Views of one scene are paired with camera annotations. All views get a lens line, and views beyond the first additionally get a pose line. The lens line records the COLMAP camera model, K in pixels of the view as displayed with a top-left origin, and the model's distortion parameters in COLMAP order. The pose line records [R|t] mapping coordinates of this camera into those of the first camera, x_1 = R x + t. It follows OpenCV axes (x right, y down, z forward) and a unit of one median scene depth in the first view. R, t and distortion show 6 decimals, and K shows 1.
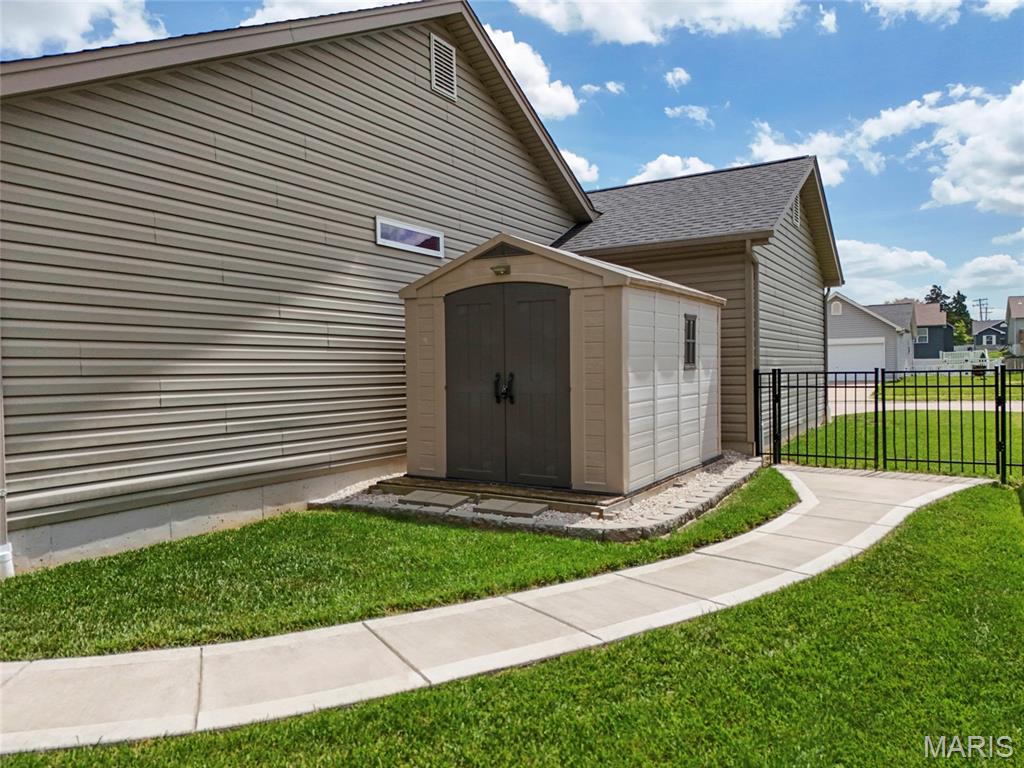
lens RADIAL K [[762.9, 0, 516.8], [0, 762.9, 375.3], [0, 0, 1]] dist [0.039968, -0.040919]
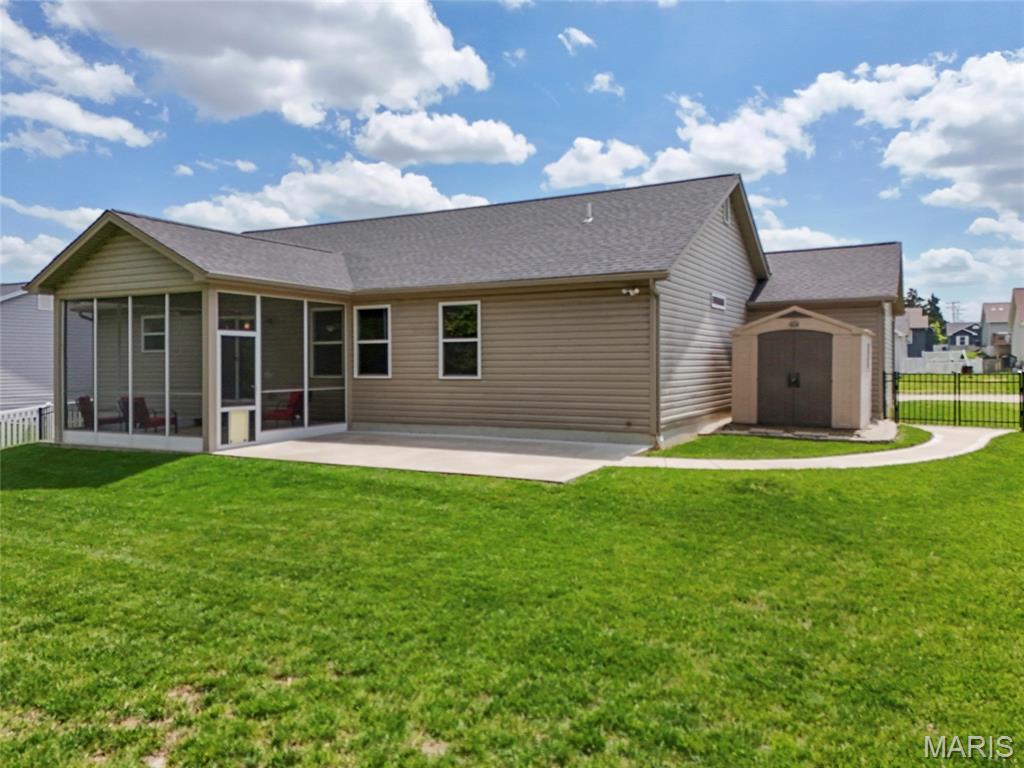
lens RADIAL K [[757.1, 0, 511.8], [0, 757.1, 371.4], [0, 0, 1]] dist [0.077839, -0.077603]
pose [[0.999452, 0.012982, 0.030454, -0.763056], [-0.013179, 0.999893, 0.006283, -0.009041], [-0.030370, -0.006681, 0.999516, -0.959849]]
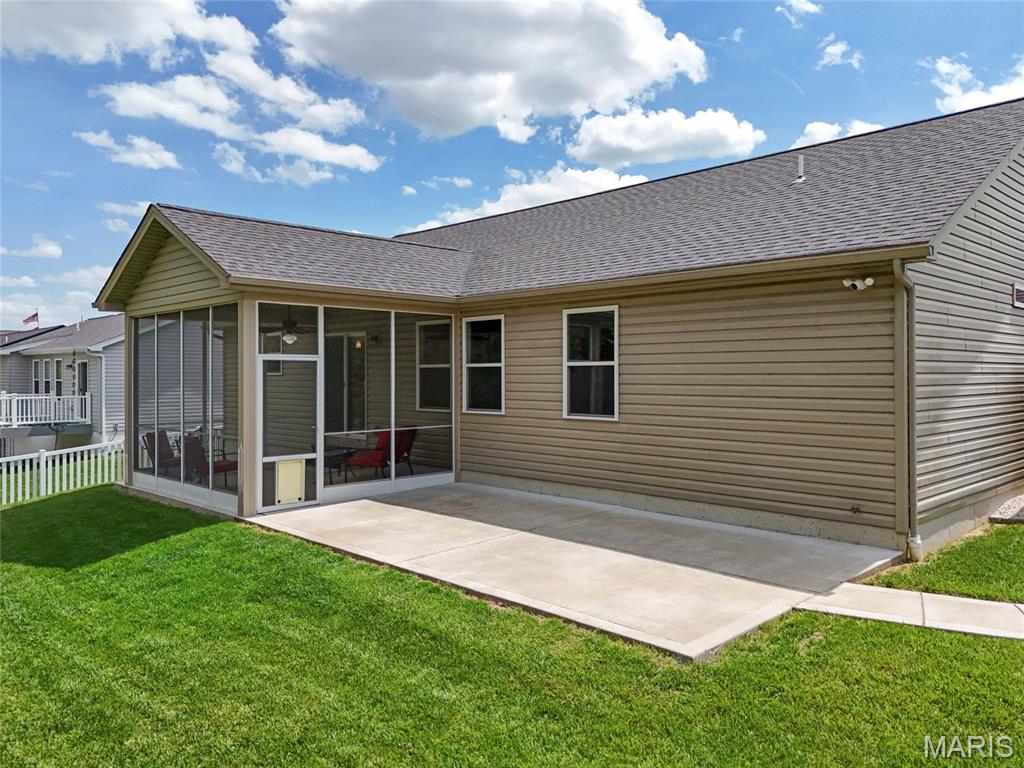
lens RADIAL K [[762.9, 0, 516.8], [0, 762.9, 375.3], [0, 0, 1]] dist [0.039968, -0.040919]
pose [[0.964115, 0.016280, -0.264985, -0.620271], [-0.016527, 0.999863, 0.001297, -0.051161], [0.264970, 0.003129, 0.964252, -0.390968]]
